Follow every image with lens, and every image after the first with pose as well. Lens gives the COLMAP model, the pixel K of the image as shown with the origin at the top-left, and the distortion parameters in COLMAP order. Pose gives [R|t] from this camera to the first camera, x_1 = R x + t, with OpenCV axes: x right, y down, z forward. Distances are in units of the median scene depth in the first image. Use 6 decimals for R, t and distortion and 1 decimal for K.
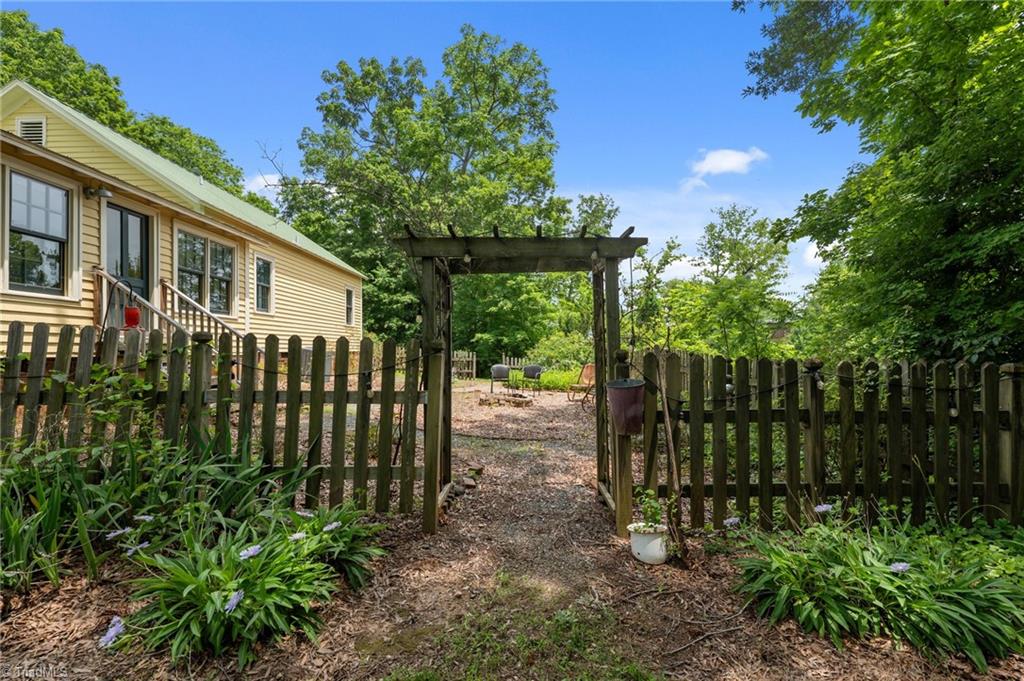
lens RADIAL K [[442.8, 0, 511.8], [0, 442.8, 343.8], [0, 0, 1]] dist [0.003669, 0.000274]
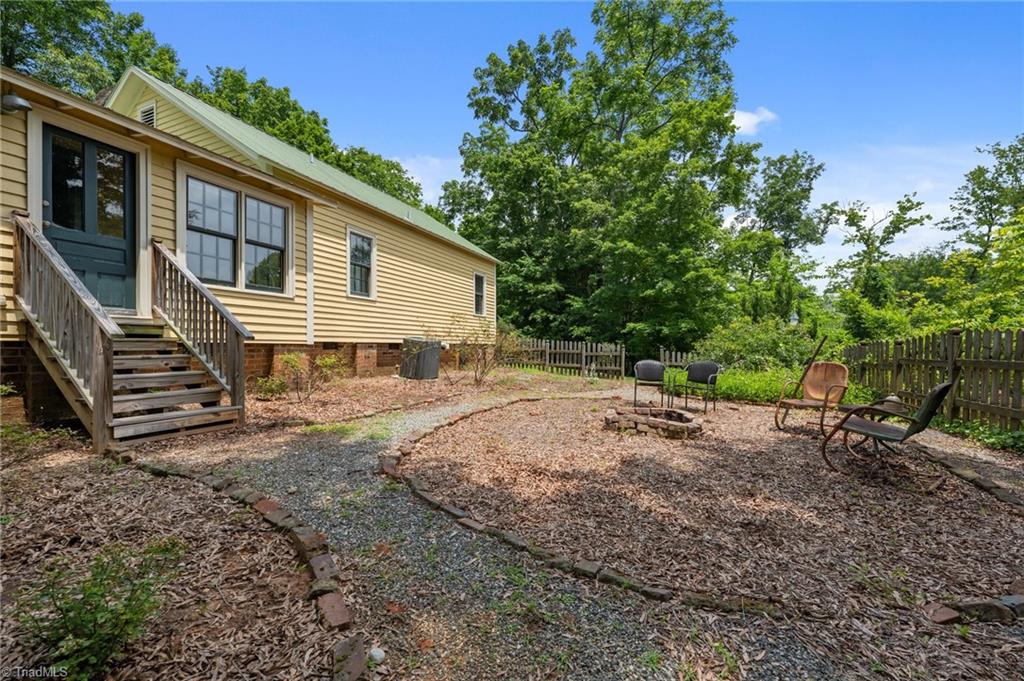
lens RADIAL K [[423.1, 0, 508.4], [0, 423.1, 343.1], [0, 0, 1]] dist [0.003156, 0.000167]
pose [[0.927344, -0.001289, -0.374207, 0.006676], [0.003972, 0.999972, 0.006397, 0.006813], [0.374188, -0.007419, 0.927323, 0.143937]]
